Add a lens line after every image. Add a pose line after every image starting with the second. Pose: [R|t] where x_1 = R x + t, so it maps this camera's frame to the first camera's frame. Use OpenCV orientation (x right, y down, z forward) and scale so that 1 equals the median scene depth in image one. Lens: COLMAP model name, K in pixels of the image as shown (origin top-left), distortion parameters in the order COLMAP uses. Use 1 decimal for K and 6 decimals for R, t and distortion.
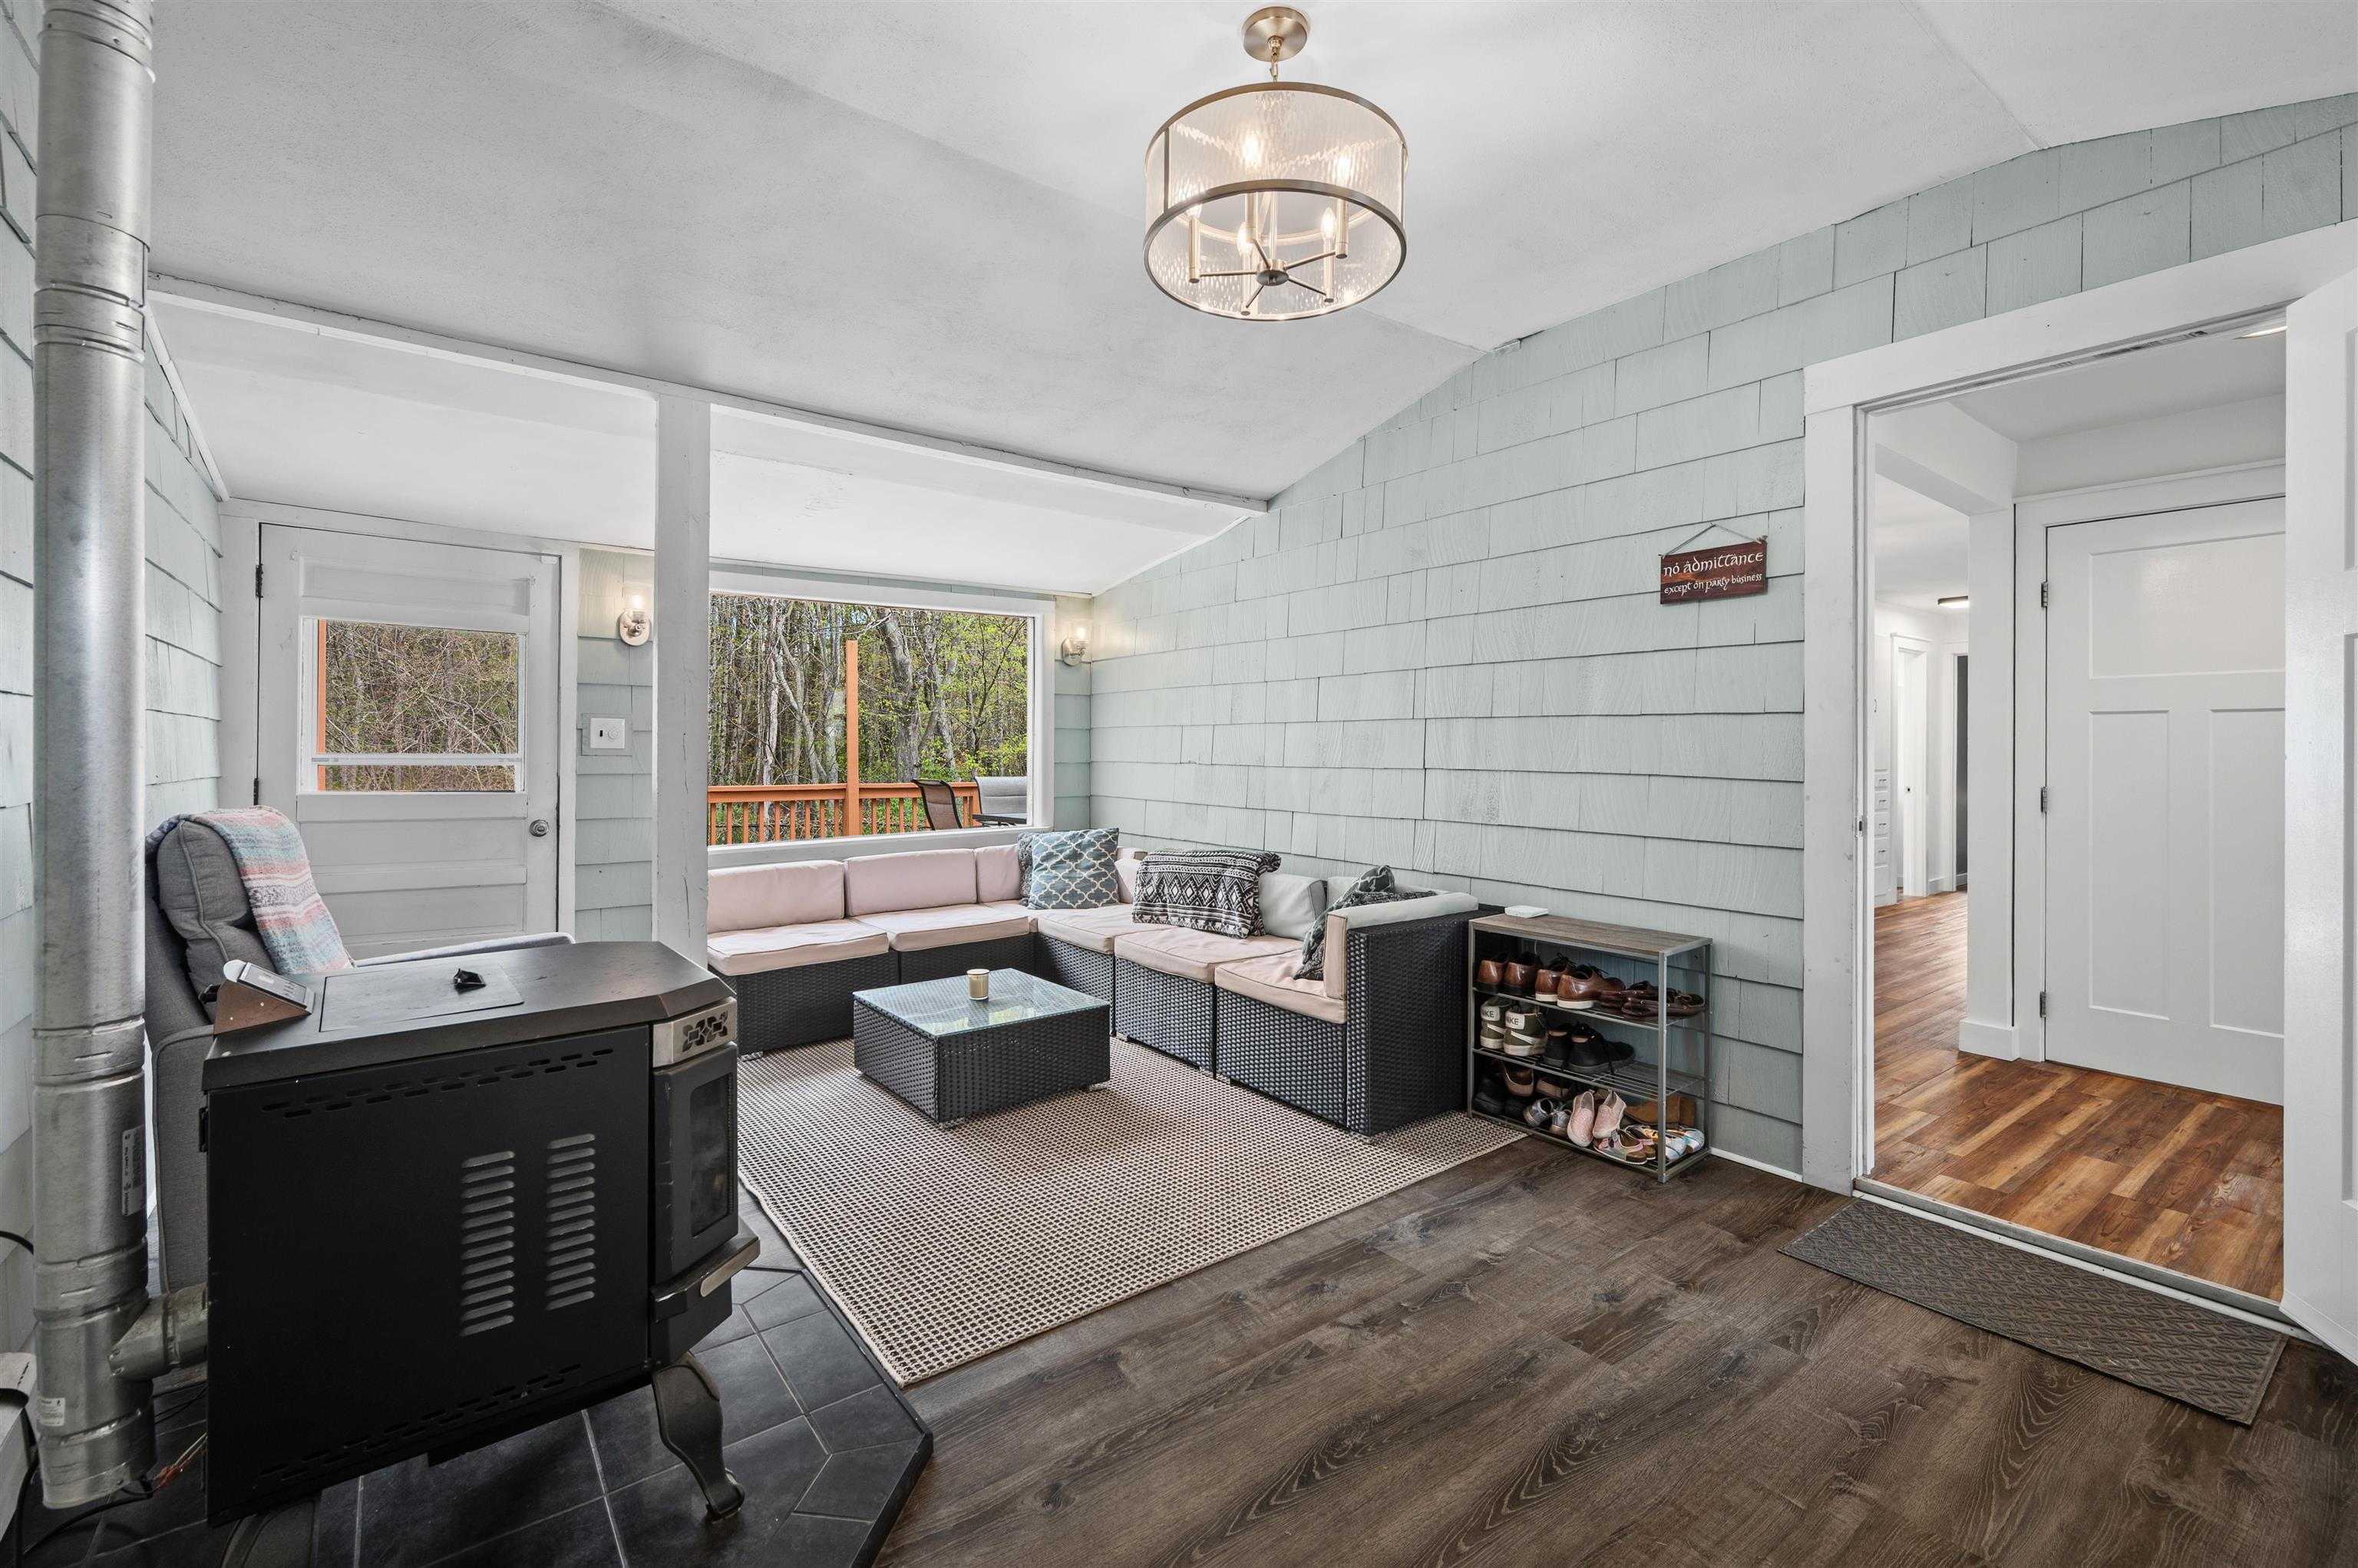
lens RADIAL K [[1015.6, 0, 1181.0], [0, 1015.6, 759.6], [0, 0, 1]] dist [-0.010990, -0.000261]
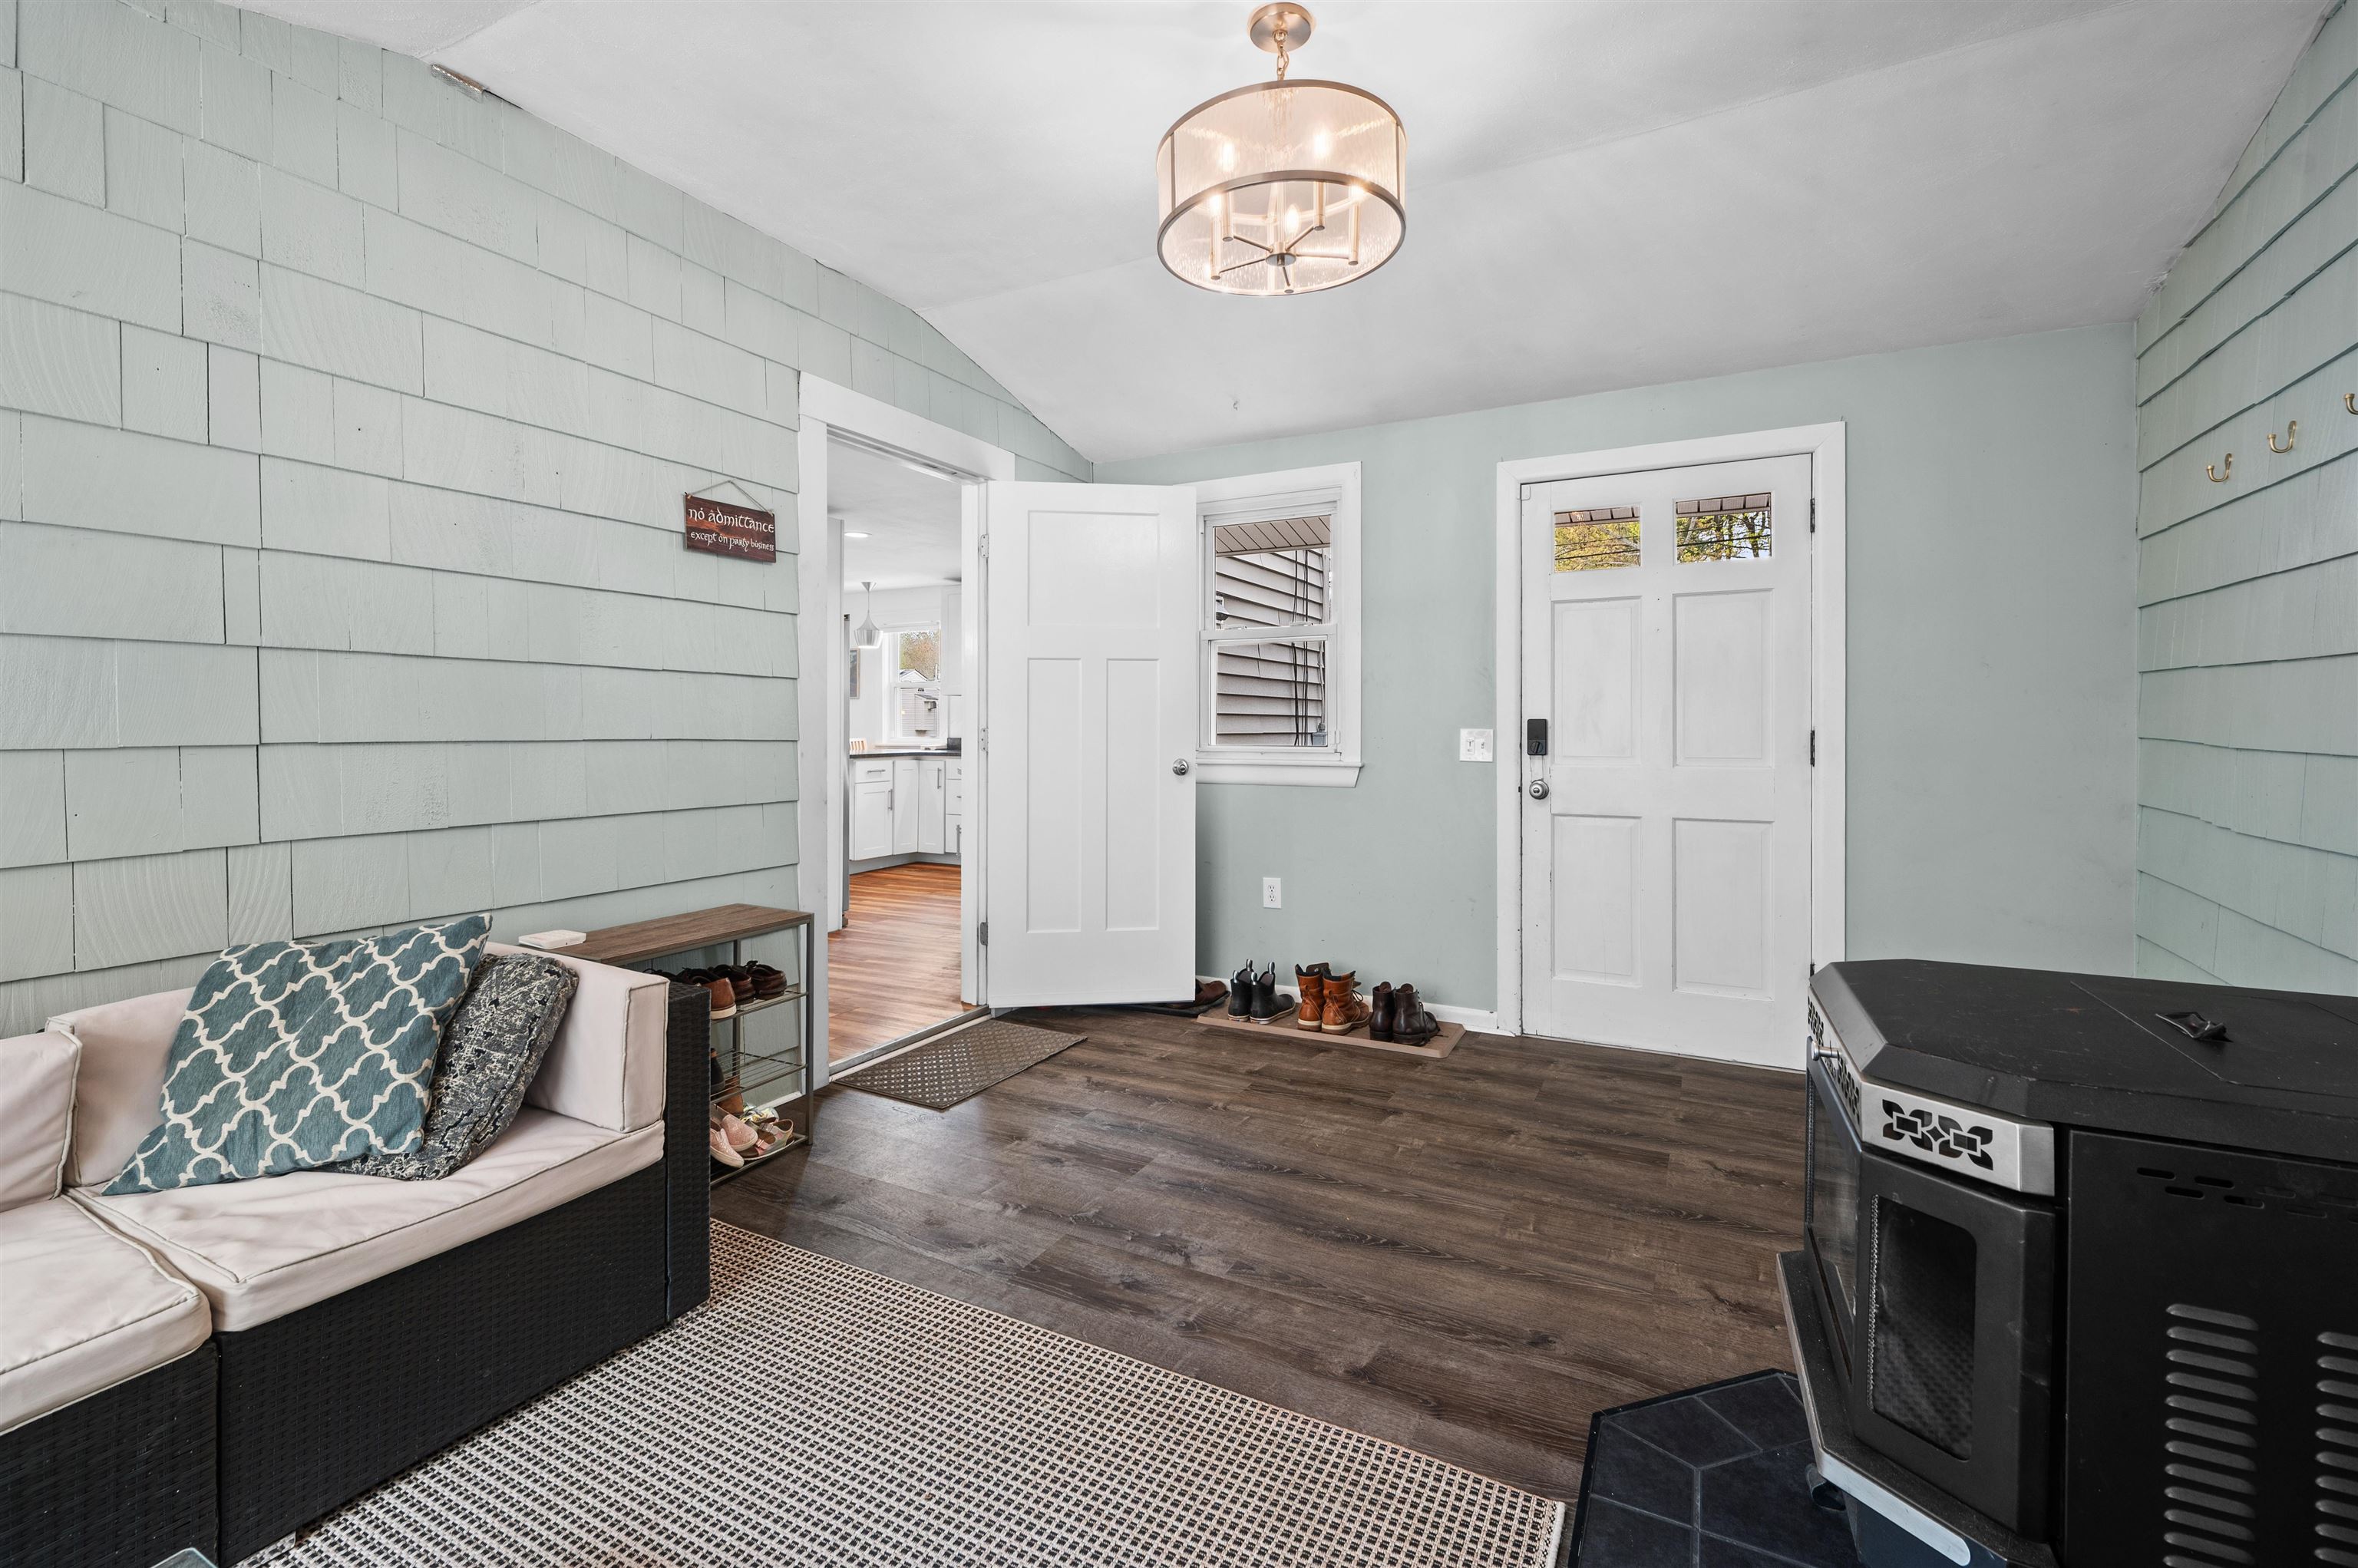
lens RADIAL K [[1015.6, 0, 1185.5], [0, 1015.6, 736.3], [0, 0, 1]] dist [-0.010990, -0.000261]
pose [[-0.432684, -0.014460, 0.901430, -0.717364], [0.009402, 0.999745, 0.020550, -0.001690], [-0.901497, 0.017367, -0.432438, 1.345334]]
